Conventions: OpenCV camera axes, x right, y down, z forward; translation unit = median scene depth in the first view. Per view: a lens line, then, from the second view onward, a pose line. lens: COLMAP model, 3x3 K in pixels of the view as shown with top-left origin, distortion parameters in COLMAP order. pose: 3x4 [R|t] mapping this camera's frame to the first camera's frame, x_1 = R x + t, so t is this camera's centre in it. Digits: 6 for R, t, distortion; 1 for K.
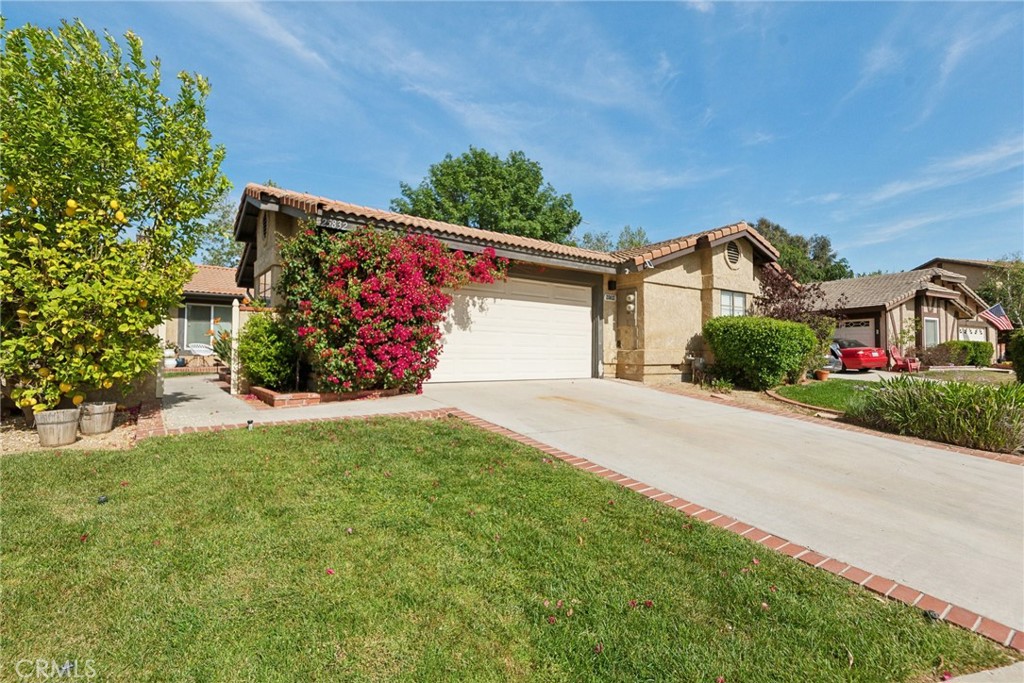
lens RADIAL K [[485.3, 0, 512.7], [0, 485.3, 365.8], [0, 0, 1]] dist [0.000611, 0.000101]
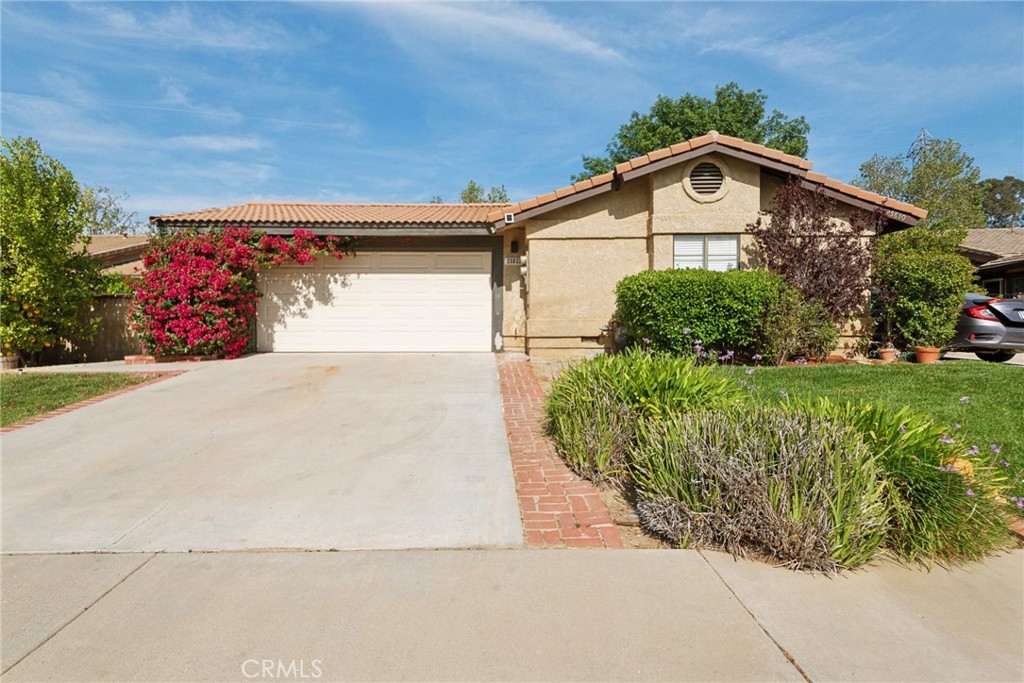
lens RADIAL K [[486.3, 0, 512.0], [0, 486.3, 341.5], [0, 0, 1]] dist [-0.000082, -0.000318]
pose [[0.804075, 0.001632, -0.594525, 0.730730], [-0.005435, 0.999975, -0.004605, 0.009615], [0.594502, 0.006934, 0.804064, 0.295972]]
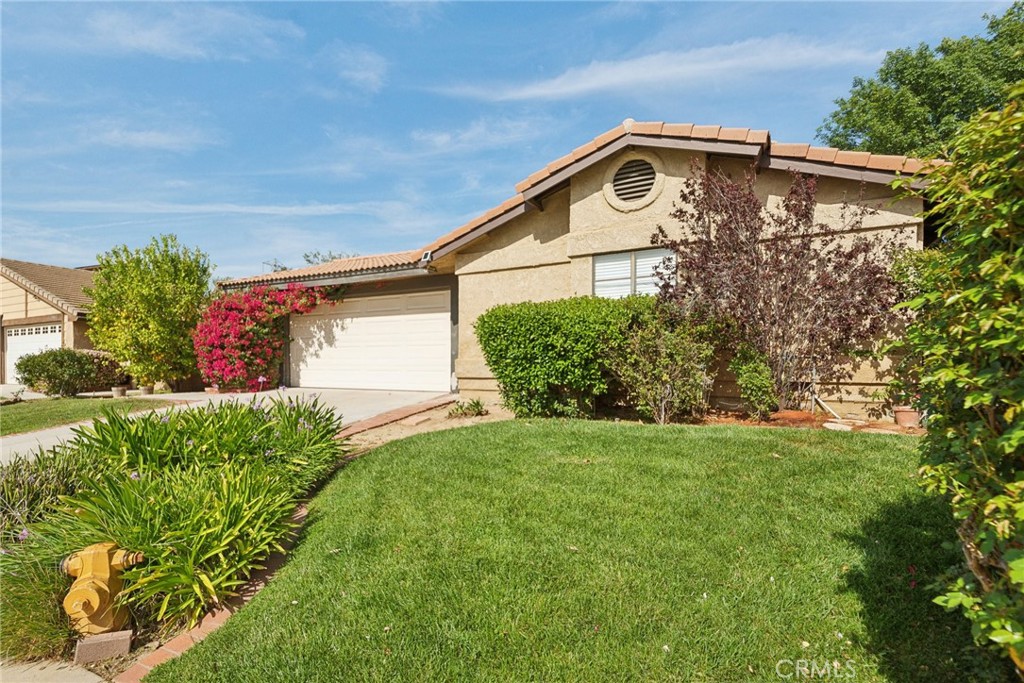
lens RADIAL K [[503.2, 0, 511.0], [0, 503.2, 370.6], [0, 0, 1]] dist [-0.000464, 0.000236]
pose [[0.421881, 0.002541, -0.906648, 1.037264], [-0.016453, 0.999853, -0.004854, -0.010952], [0.906502, 0.016965, 0.421861, 0.711618]]
